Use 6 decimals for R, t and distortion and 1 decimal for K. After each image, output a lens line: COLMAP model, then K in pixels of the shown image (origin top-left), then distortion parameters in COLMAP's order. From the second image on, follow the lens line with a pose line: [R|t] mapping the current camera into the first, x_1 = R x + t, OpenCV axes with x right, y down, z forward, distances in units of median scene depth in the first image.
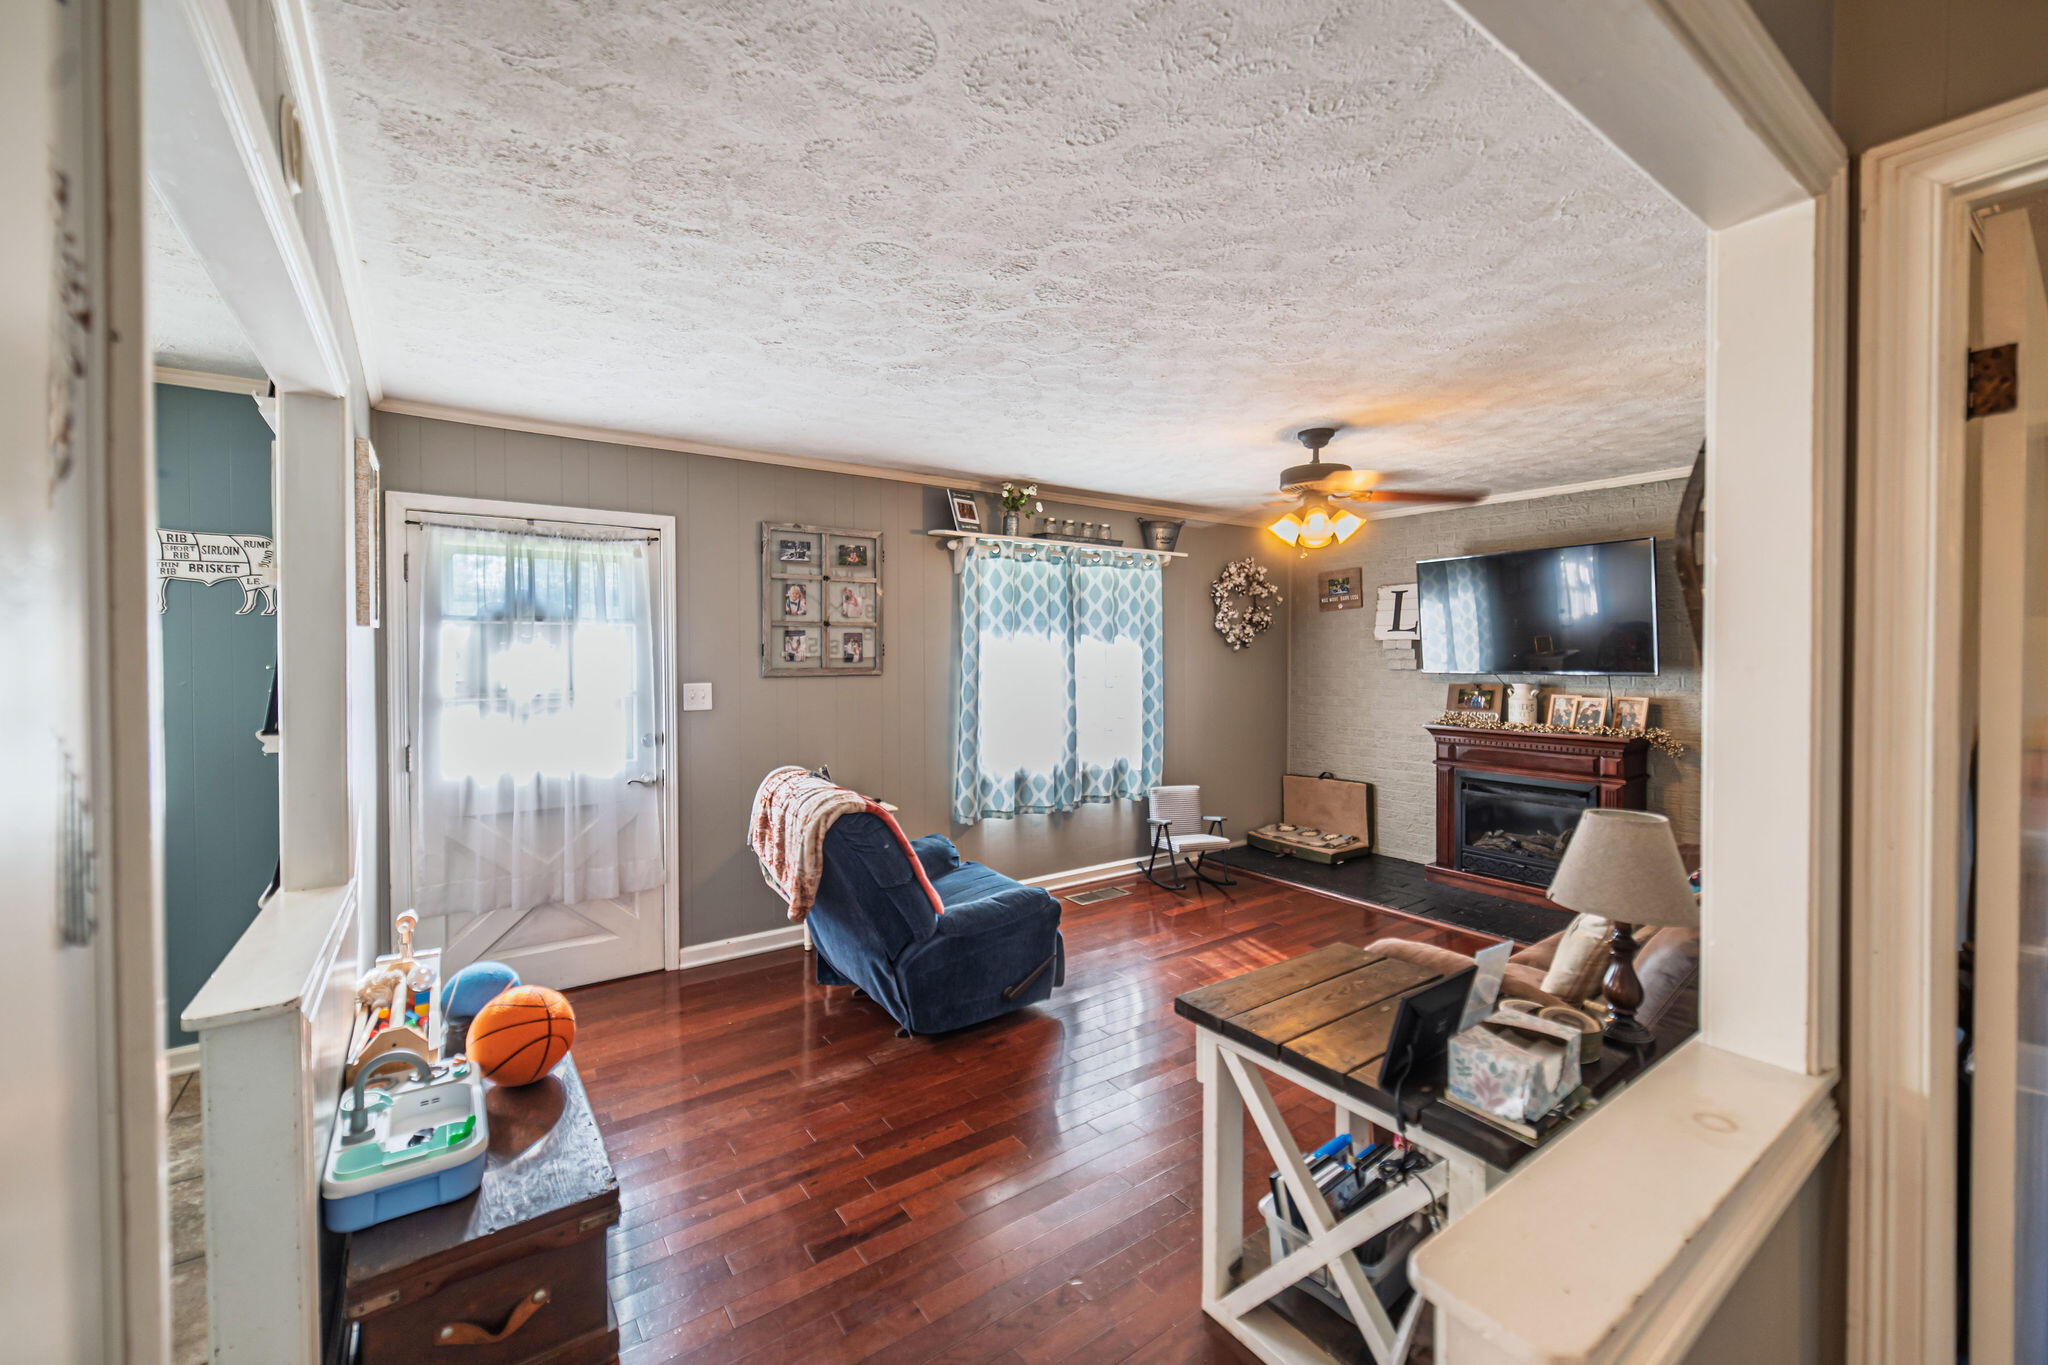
lens RADIAL K [[876.8, 0, 1065.7], [0, 876.8, 669.5], [0, 0, 1]] dist [-0.001458, 0.000278]
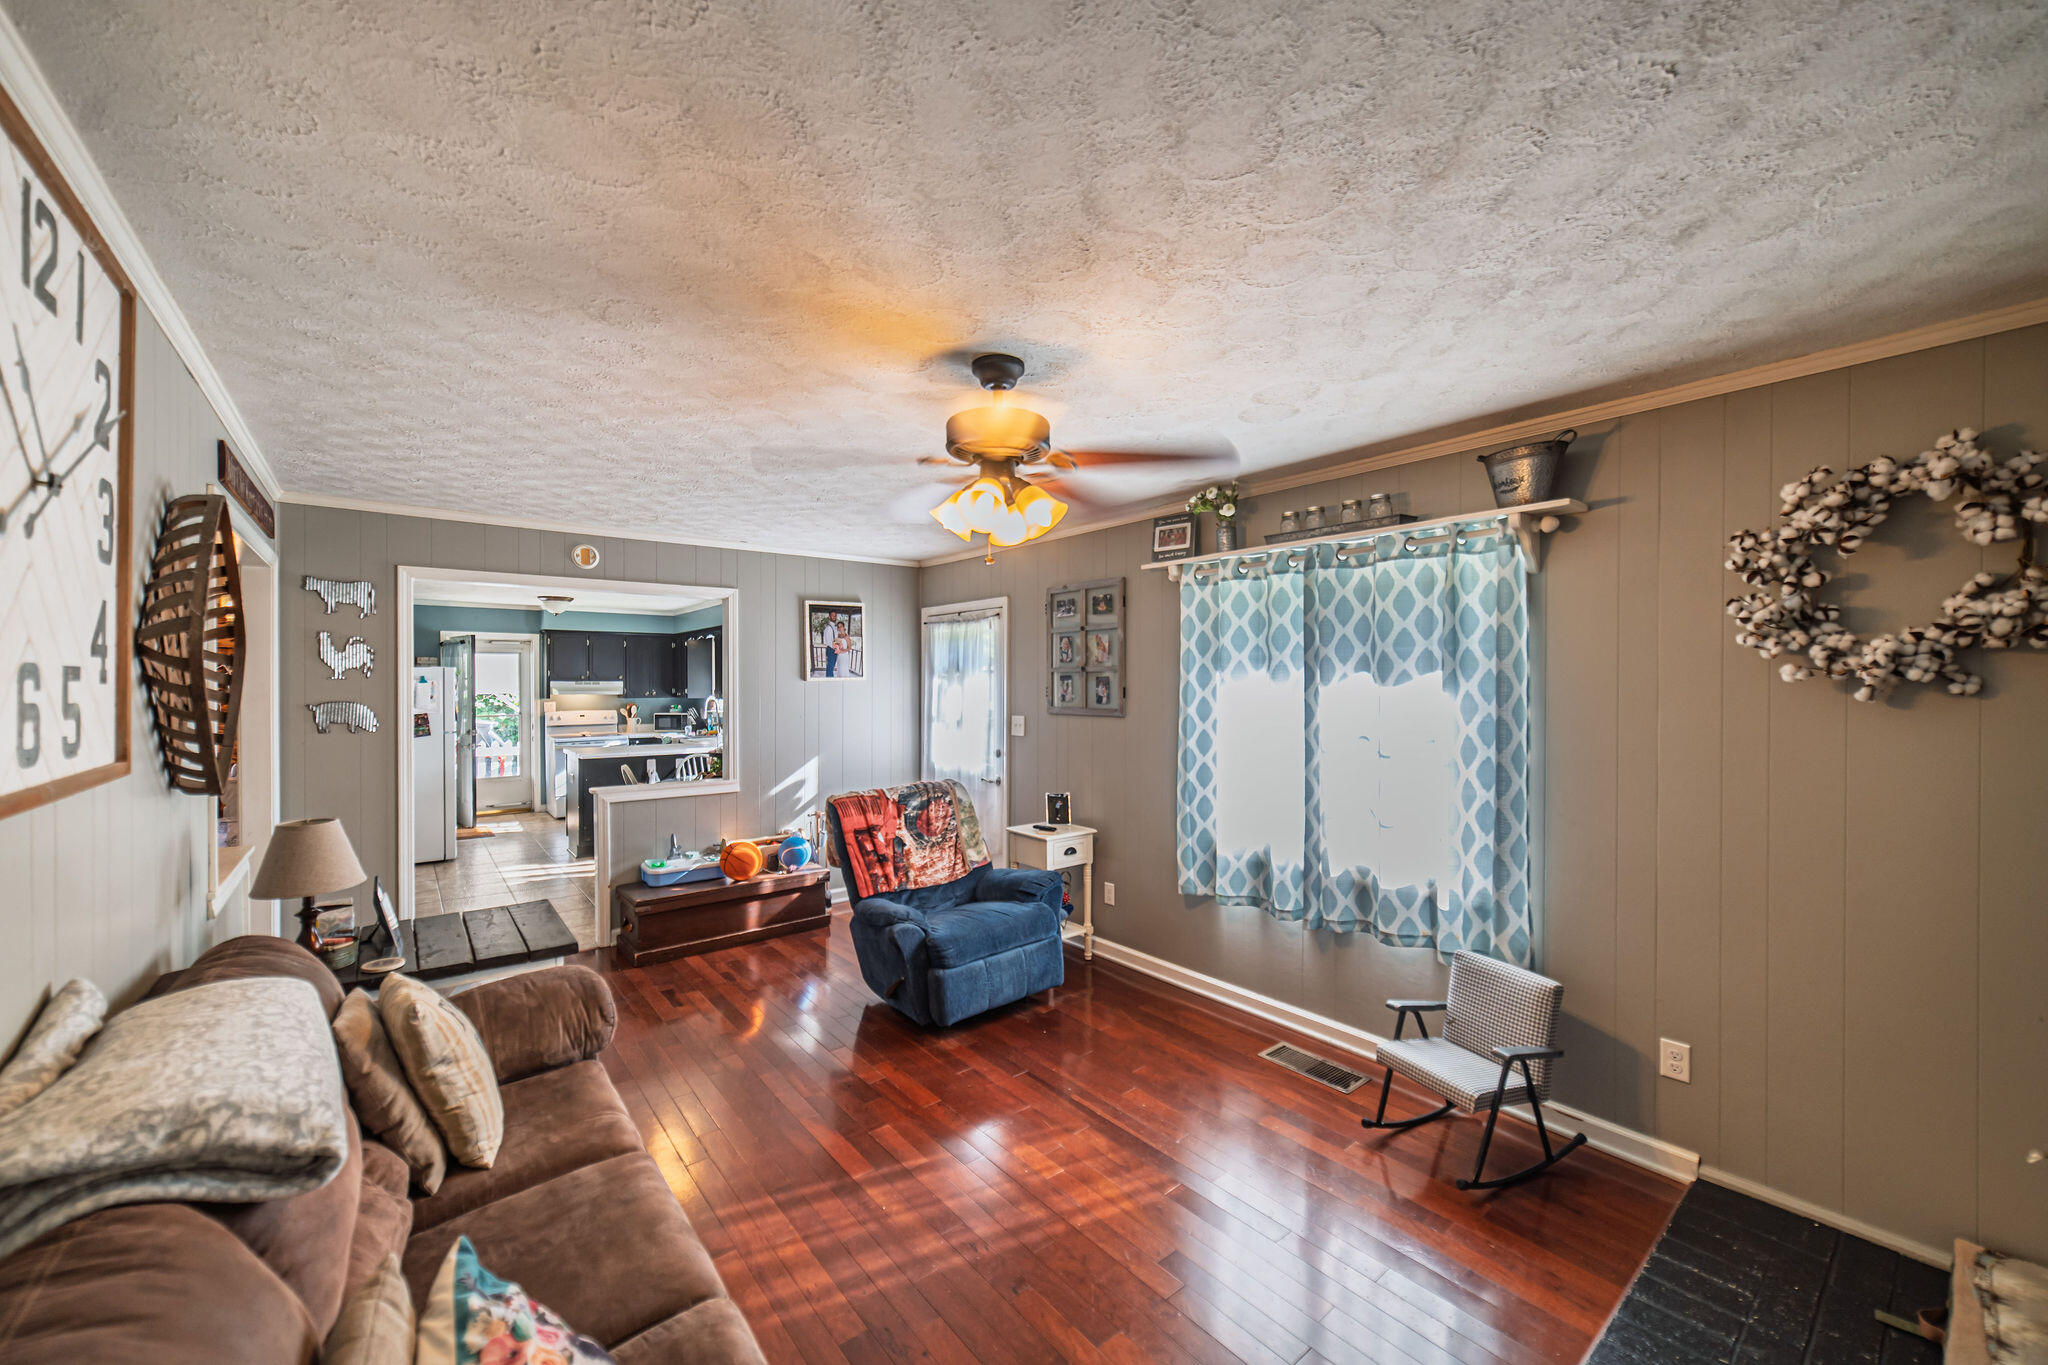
lens RADIAL K [[778.7, 0, 1024.4], [0, 778.7, 689.3], [0, 0, 1]] dist [0.001758, -0.000208]
pose [[0.023666, 0.006639, -0.999698, 0.885459], [-0.022885, 0.999720, 0.006097, -0.036815], [0.999458, 0.022733, 0.023812, 1.102549]]
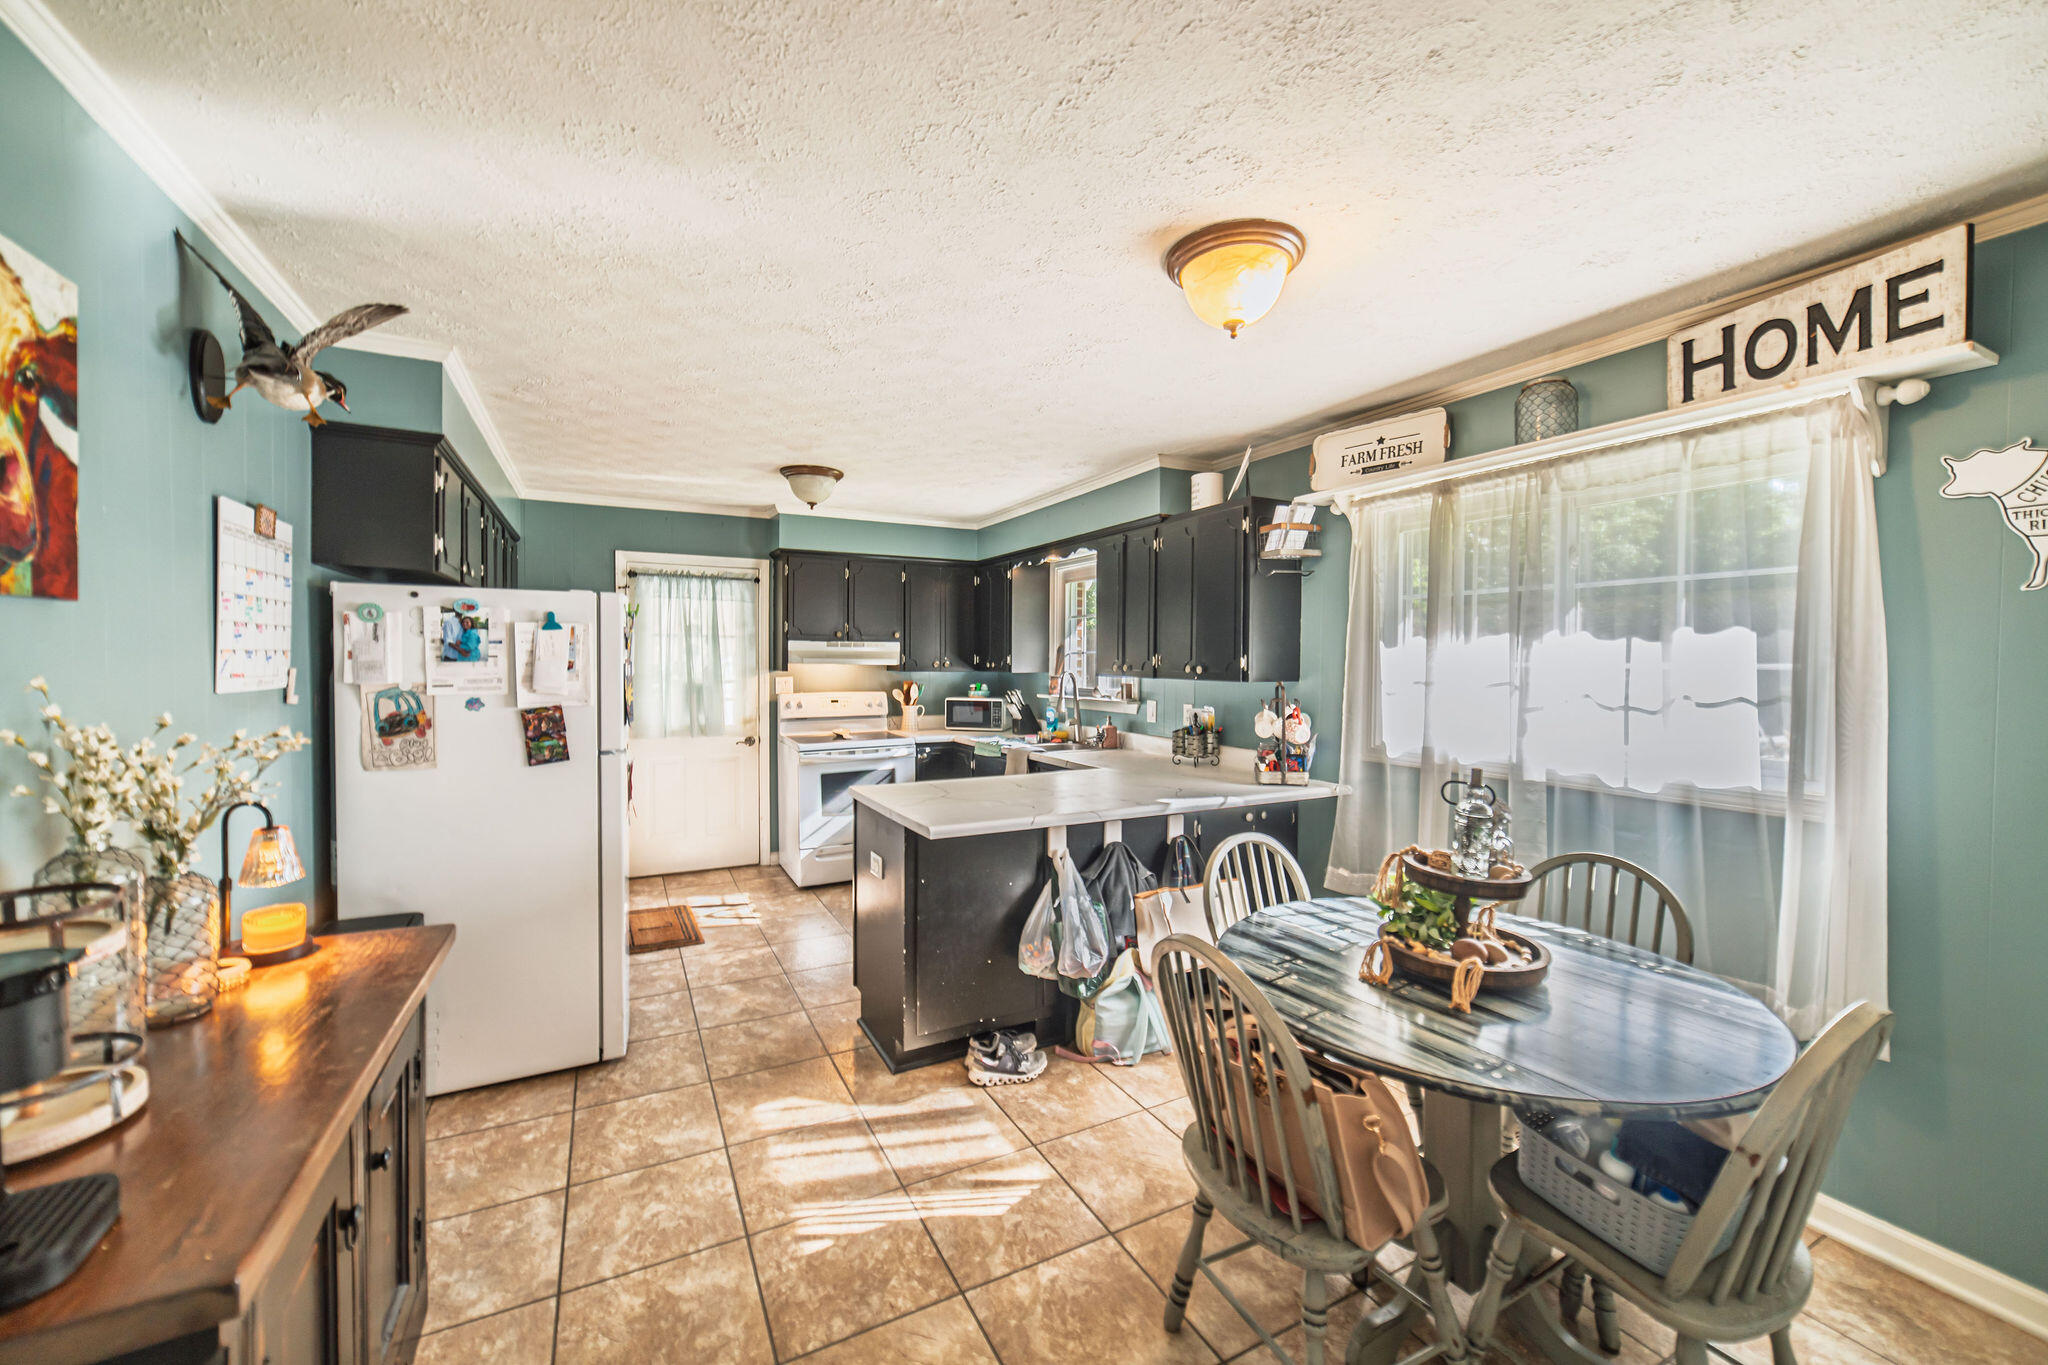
lens RADIAL K [[788.5, 0, 1009.4], [0, 788.5, 670.6], [0, 0, 1]] dist [-0.000364, 0.002441]
pose [[-0.185640, 0.013224, -0.982529, -0.314969], [-0.025732, 0.999501, 0.018314, 0.005062], [0.982281, 0.028683, -0.185207, 0.305184]]
